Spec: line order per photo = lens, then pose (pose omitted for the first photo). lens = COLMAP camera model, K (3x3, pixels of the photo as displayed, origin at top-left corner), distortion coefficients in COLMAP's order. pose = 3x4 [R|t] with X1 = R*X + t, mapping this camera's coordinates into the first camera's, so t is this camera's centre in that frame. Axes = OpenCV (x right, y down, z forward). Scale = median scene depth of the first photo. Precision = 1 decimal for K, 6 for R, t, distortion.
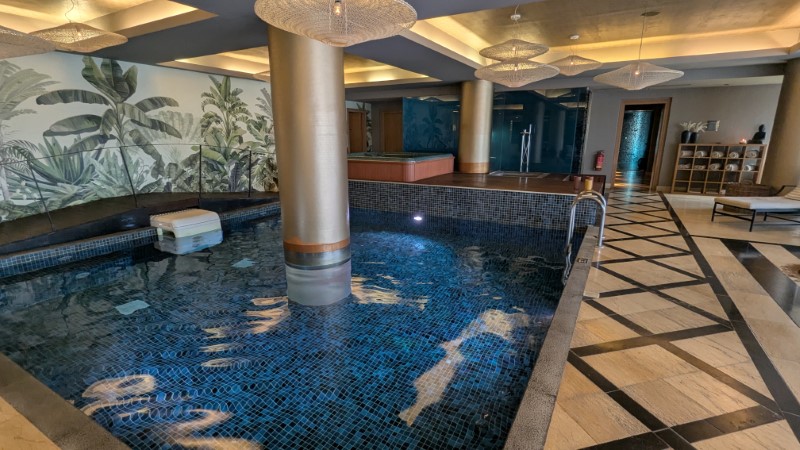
lens RADIAL K [[377.2, 0, 400.0], [0, 377.2, 225.0], [0, 0, 1]] dist [0.004115, 0.000285]
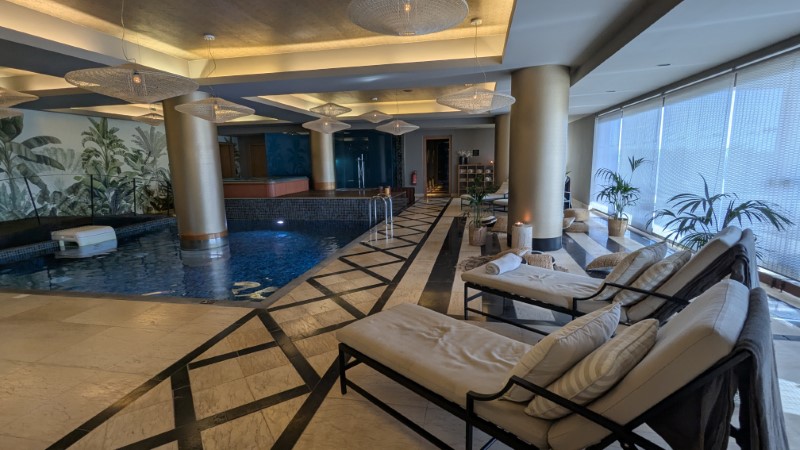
lens RADIAL K [[380.0, 0, 400.0], [0, 380.0, 225.0], [0, 0, 1]] dist [-0.001811, 0.000376]
pose [[0.950215, -0.071579, 0.303263, 0.038982], [0.092692, 0.994131, -0.055789, 0.095916], [-0.297489, 0.081121, 0.951273, -0.391555]]
